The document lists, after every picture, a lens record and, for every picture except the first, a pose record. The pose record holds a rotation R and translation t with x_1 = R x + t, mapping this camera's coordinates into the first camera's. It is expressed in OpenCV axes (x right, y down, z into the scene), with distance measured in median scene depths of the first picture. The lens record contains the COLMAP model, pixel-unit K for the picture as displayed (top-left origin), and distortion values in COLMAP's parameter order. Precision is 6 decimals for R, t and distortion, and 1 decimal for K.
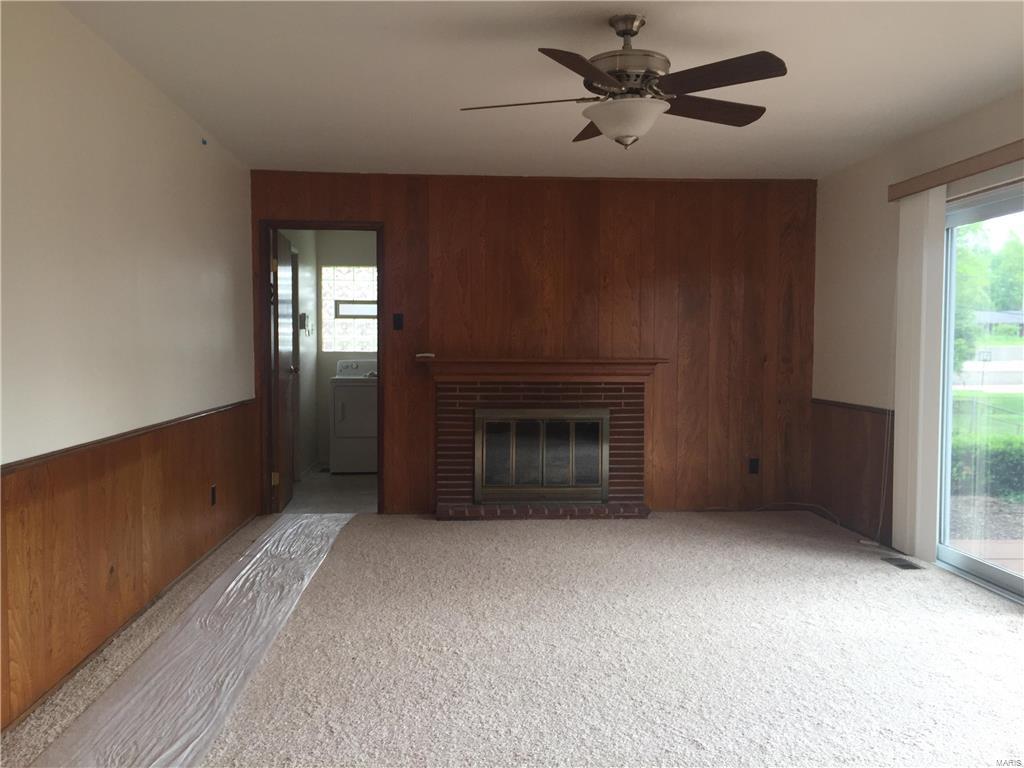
lens RADIAL K [[882.0, 0, 512.0], [0, 882.0, 384.0], [0, 0, 1]] dist [0.085761, -0.130889]
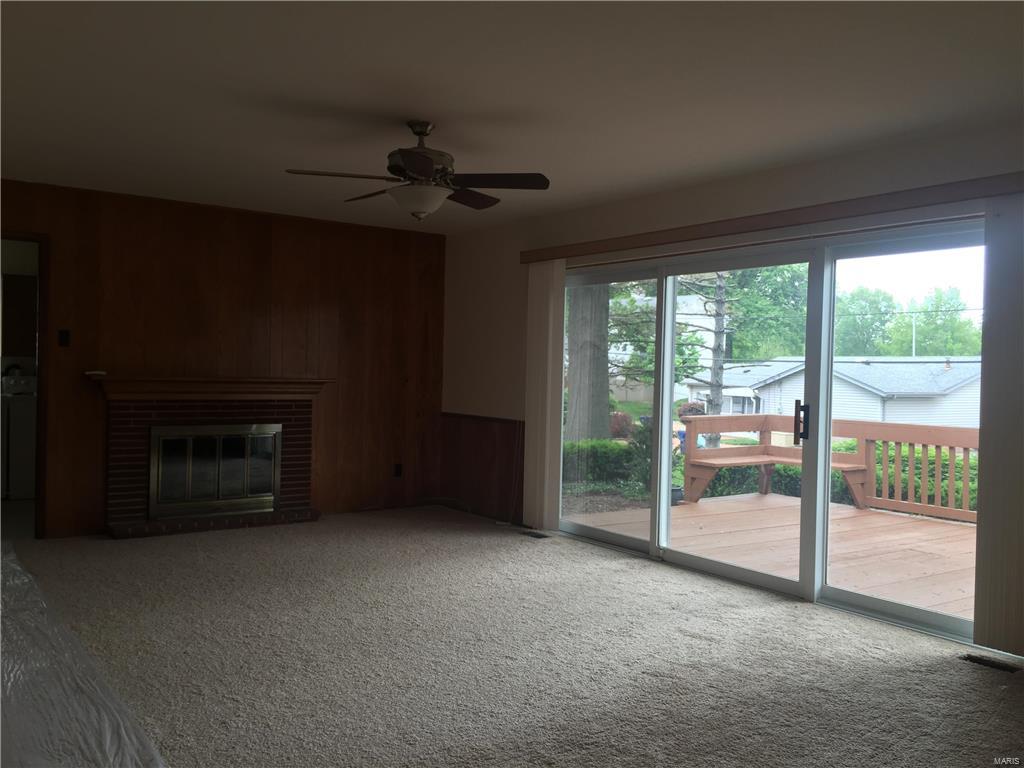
lens RADIAL K [[882.0, 0, 512.0], [0, 882.0, 384.0], [0, 0, 1]] dist [0.085761, -0.130889]
pose [[0.848515, 0.007298, 0.529121, -0.286556], [0.001625, 0.999864, -0.016396, -0.003905], [-0.529169, 0.014772, 0.848388, -0.107618]]
